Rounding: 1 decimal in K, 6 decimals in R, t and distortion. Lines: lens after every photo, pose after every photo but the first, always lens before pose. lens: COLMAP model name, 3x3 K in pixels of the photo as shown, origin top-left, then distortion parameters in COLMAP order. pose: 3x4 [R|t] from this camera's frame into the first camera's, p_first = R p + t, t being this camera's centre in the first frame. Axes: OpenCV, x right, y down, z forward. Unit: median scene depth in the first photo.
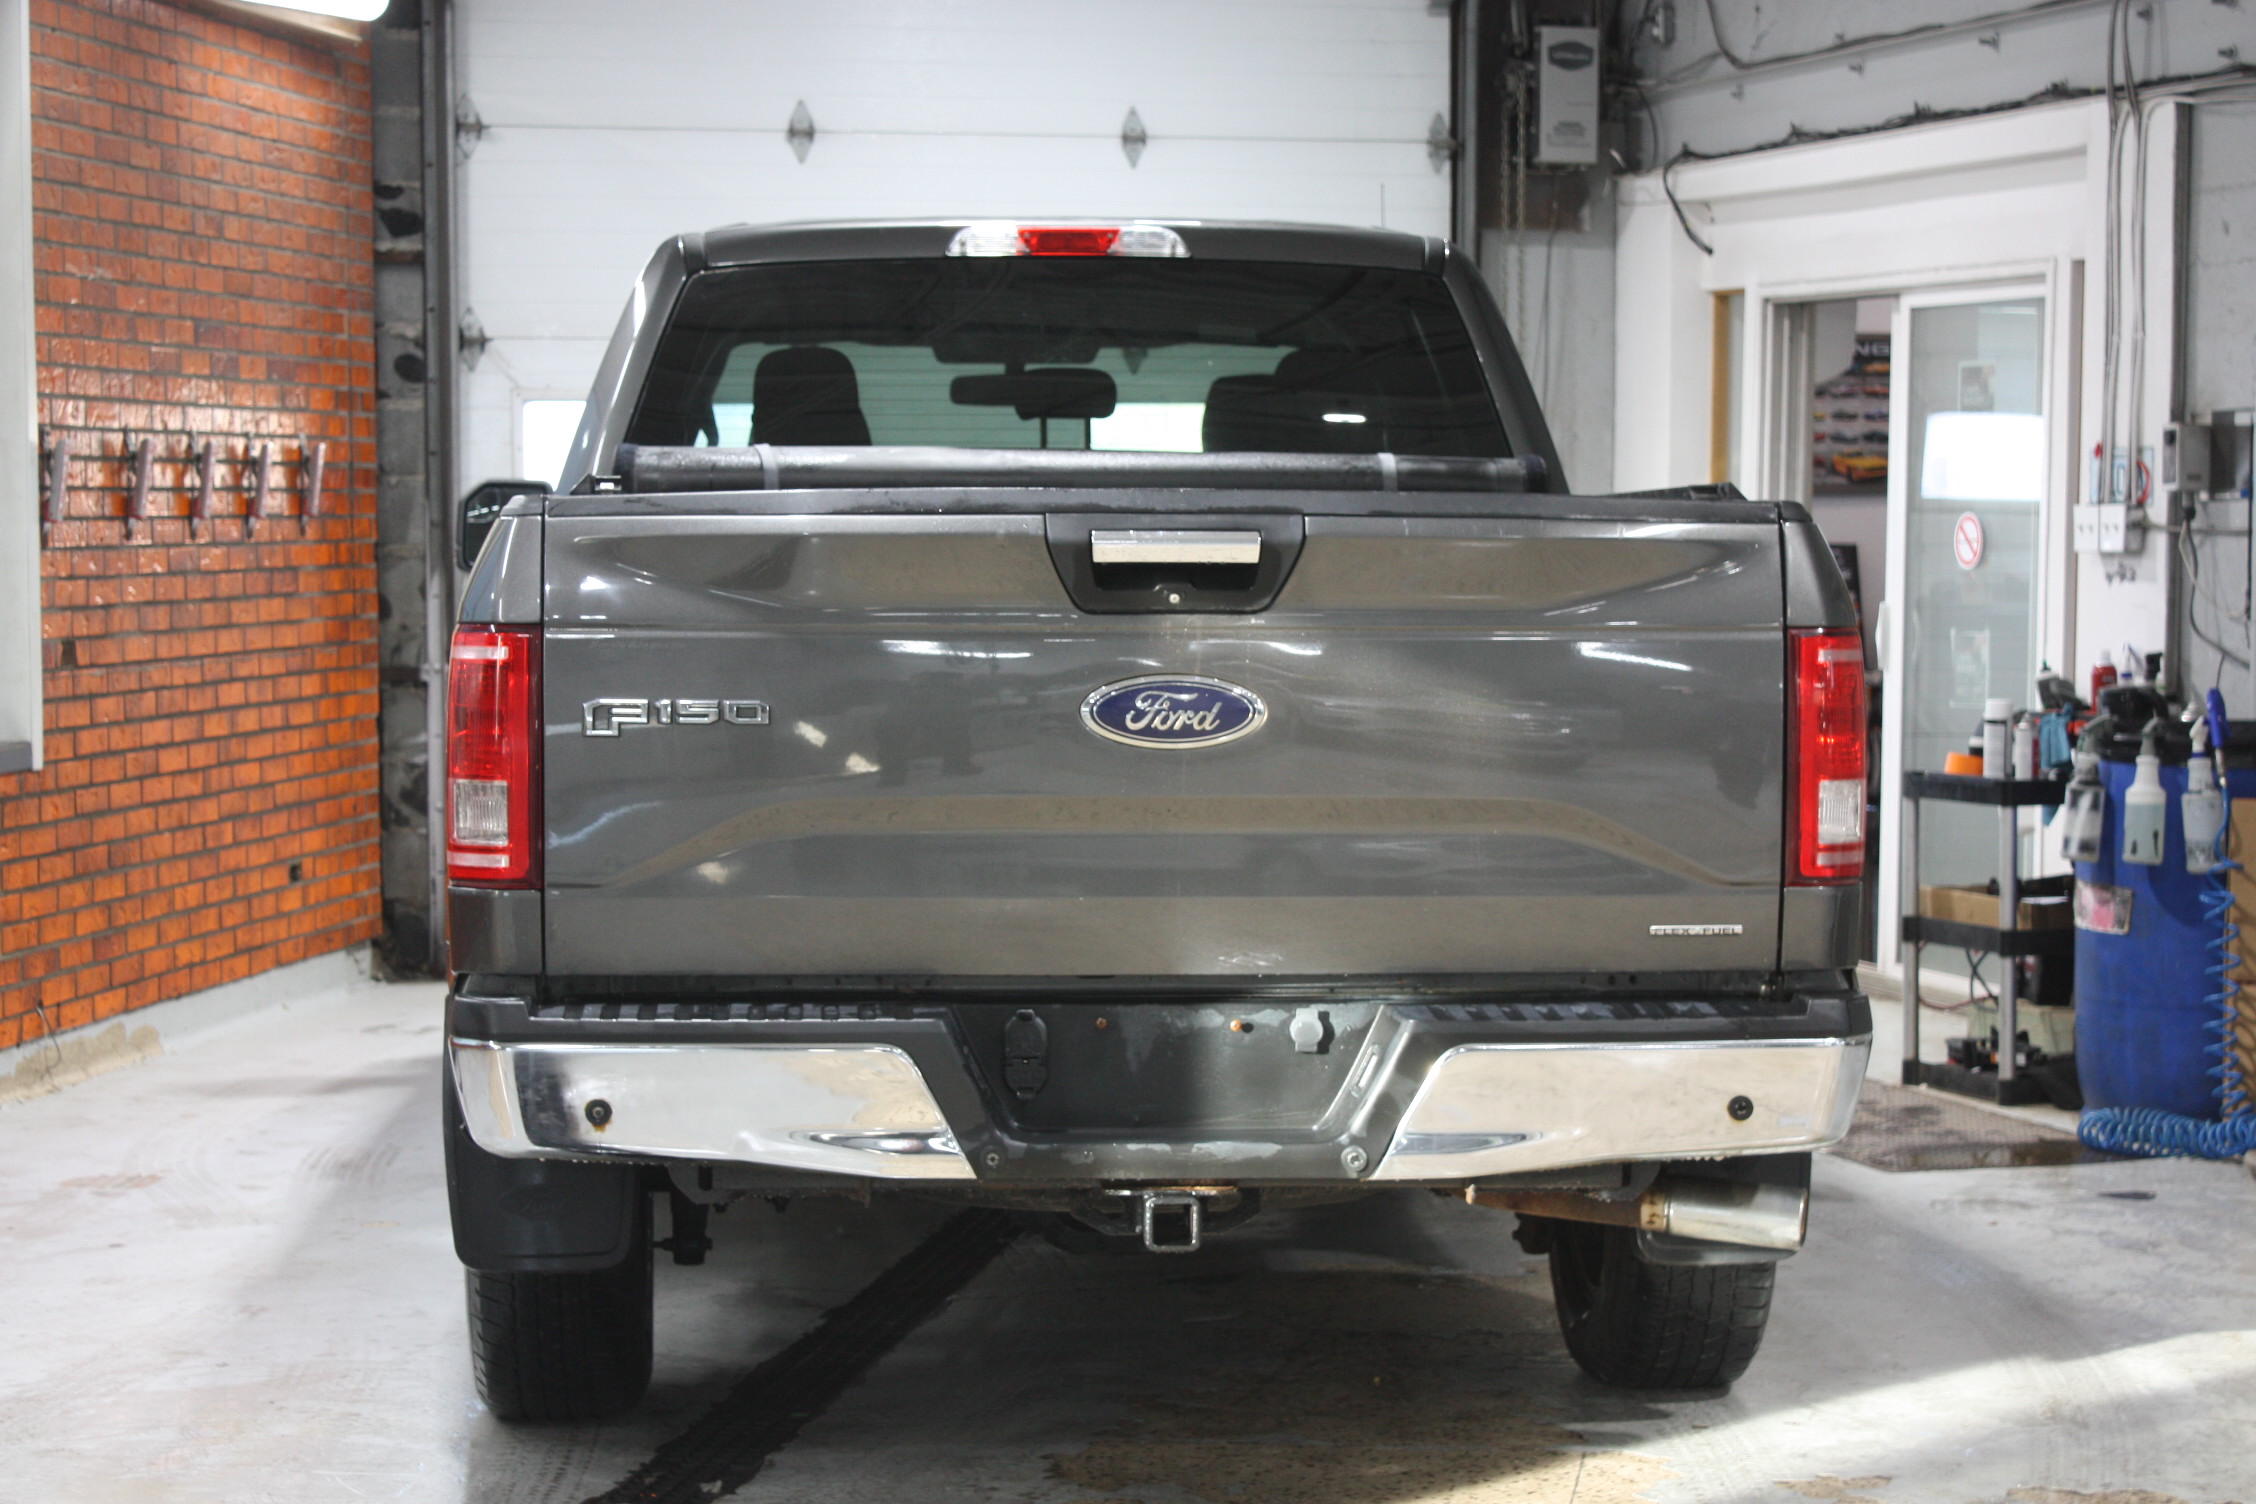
lens RADIAL K [[4553.2, 0, 1128.0], [0, 4553.2, 752.0], [0, 0, 1]] dist [0.037399, 0.035414]
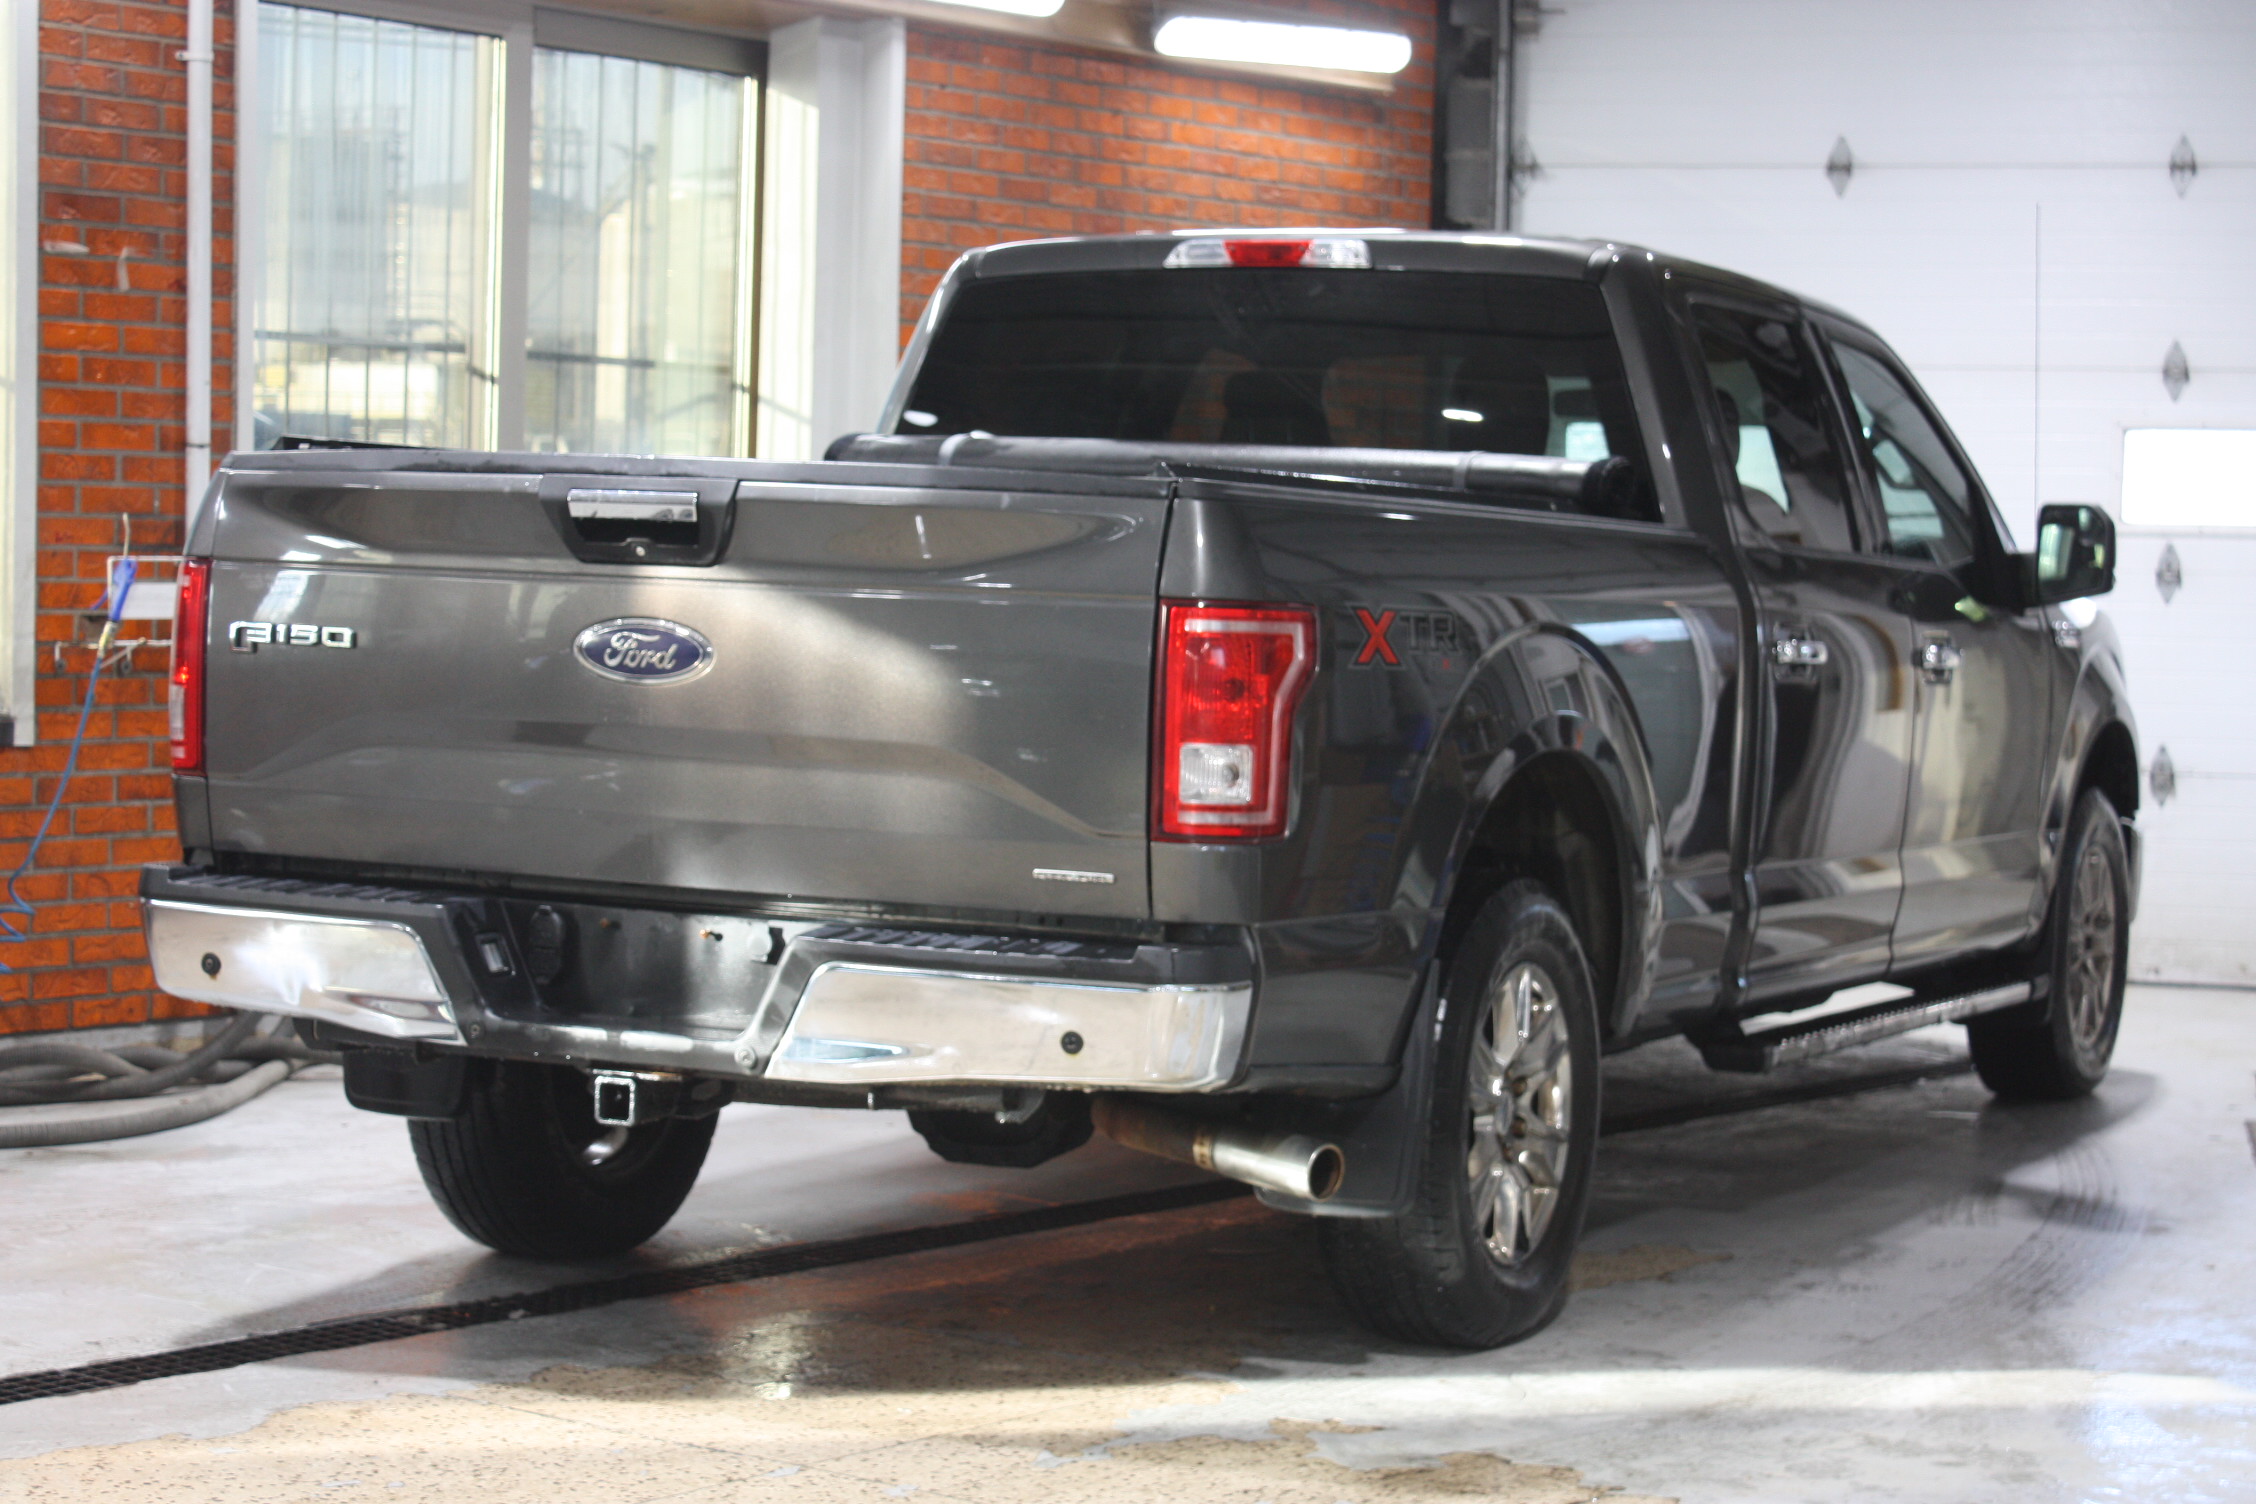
lens RADIAL K [[4420.5, 0, 1128.0], [0, 4420.5, 752.0], [0, 0, 1]] dist [-0.041327, 1.533586]
pose [[0.867227, 0.050984, -0.495296, 0.363824], [-0.056270, 0.998407, 0.004248, 0.002623], [0.494724, 0.024187, 0.868714, 0.056177]]
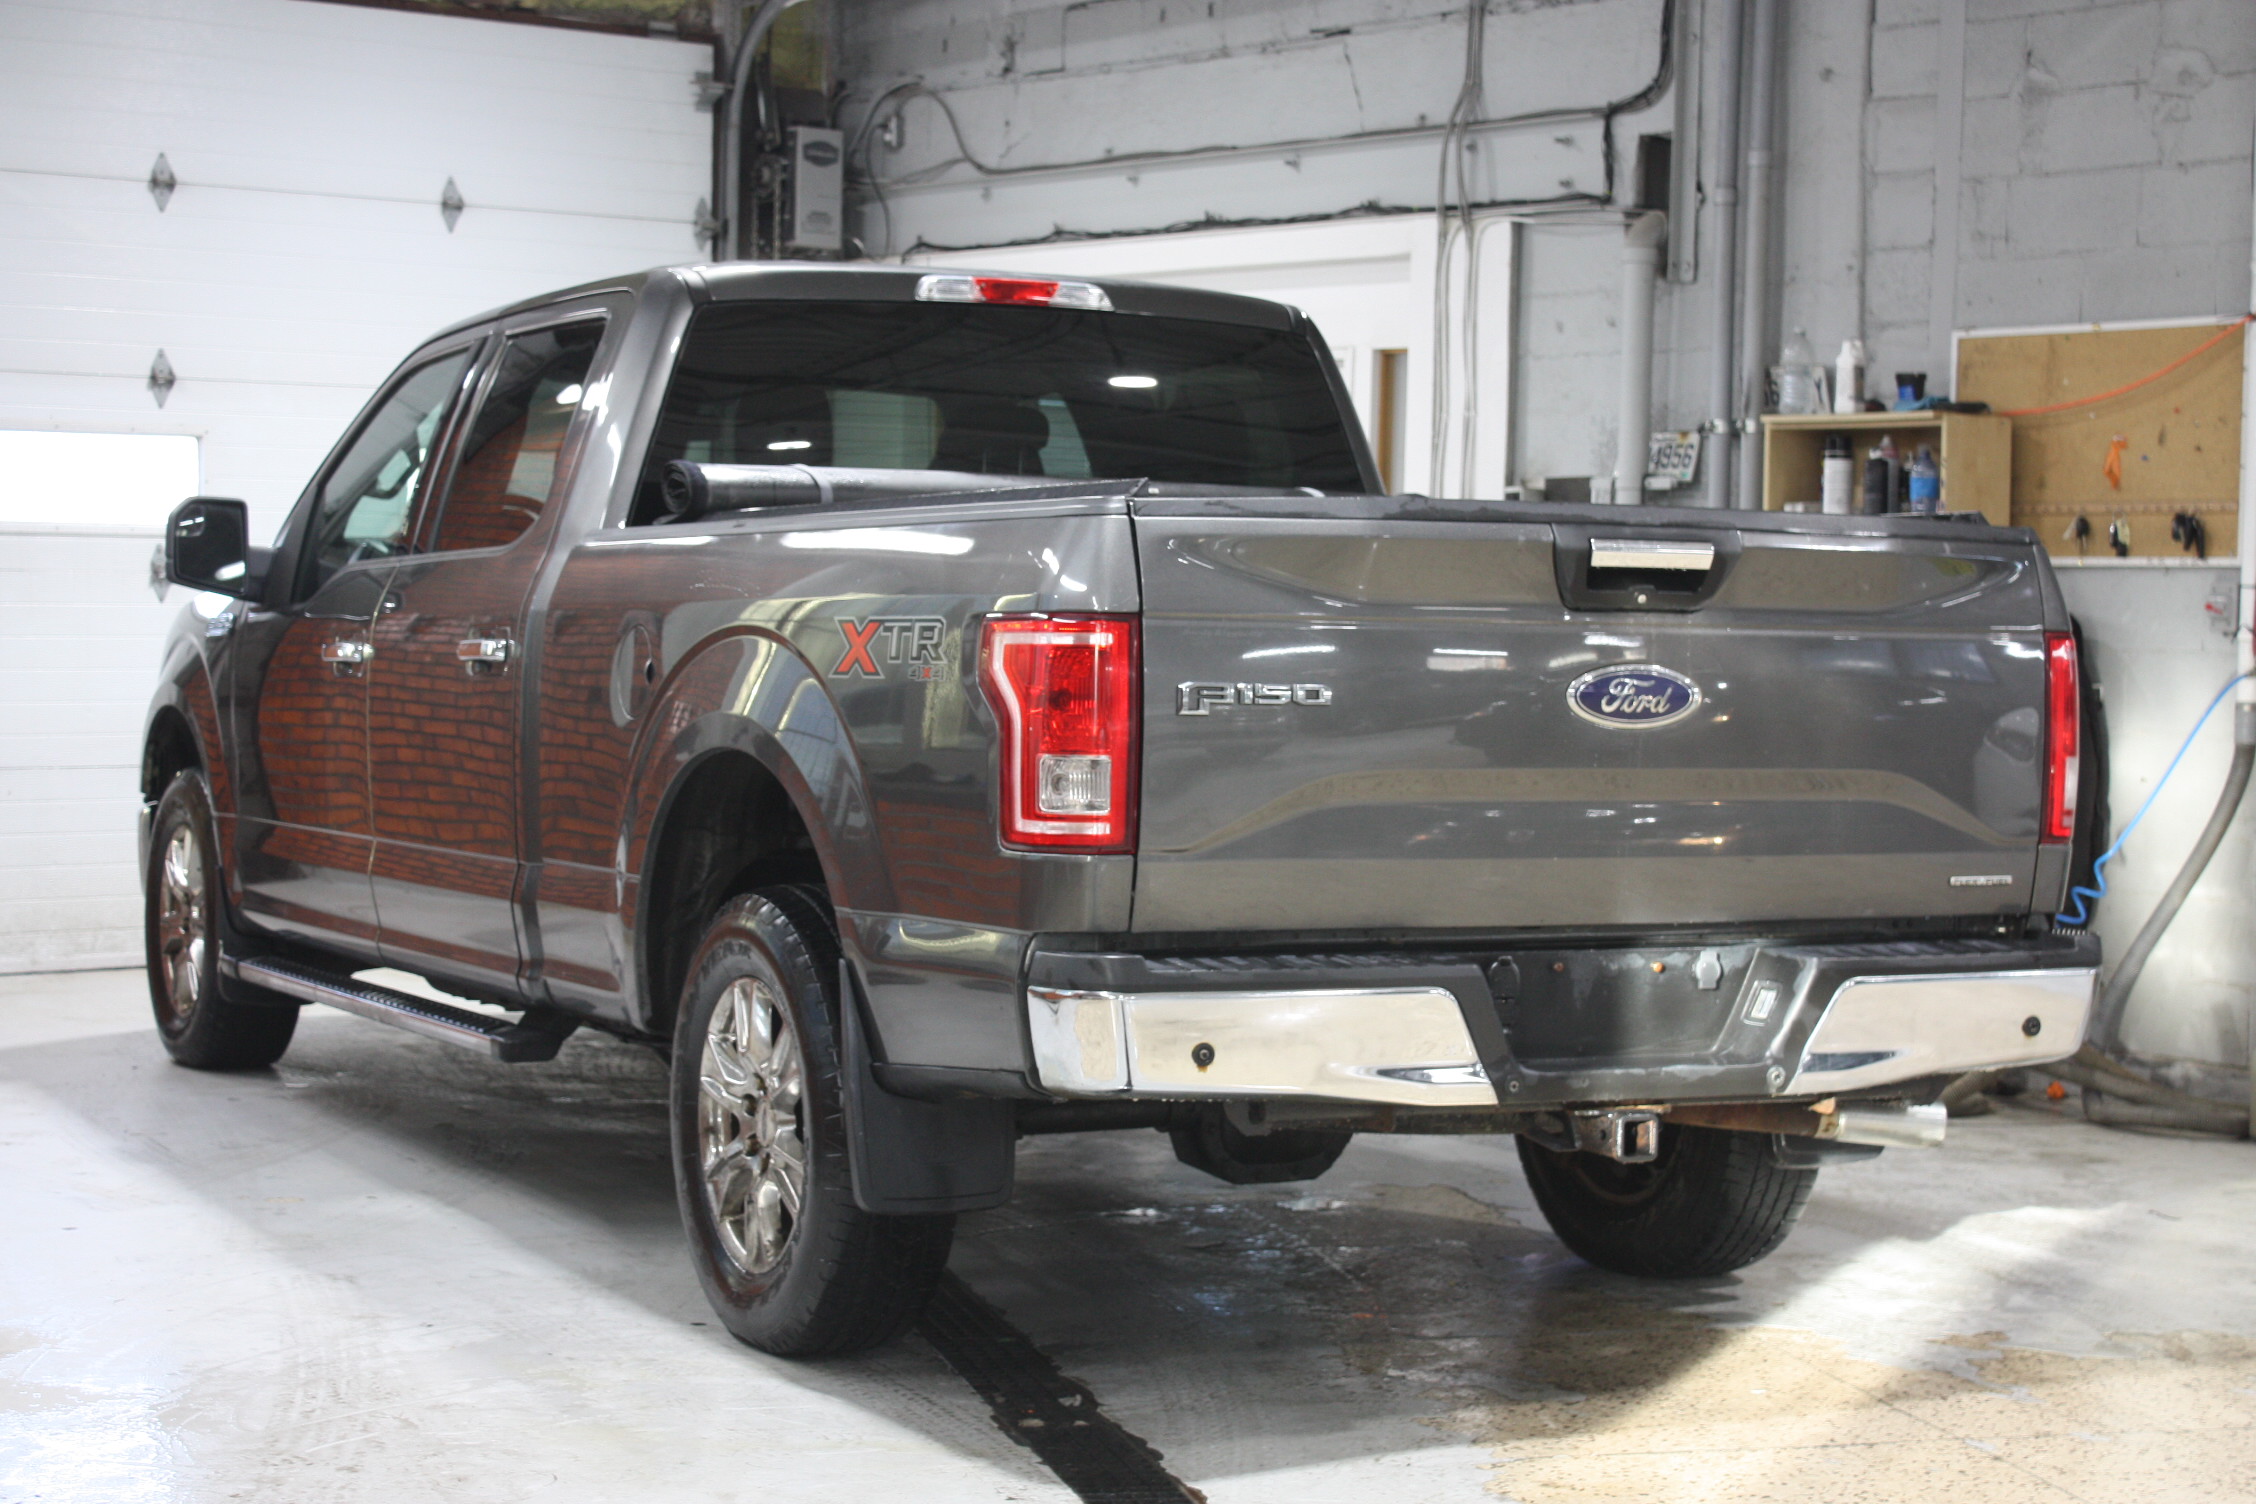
lens RADIAL K [[4023.8, 0, 1128.0], [0, 4023.8, 752.0], [0, 0, 1]] dist [0.025739, -0.009849]
pose [[0.922791, 0.000705, 0.385300, -0.277192], [0.003202, 0.999950, -0.009500, 0.008049], [-0.385287, 0.010000, 0.922742, 0.056374]]
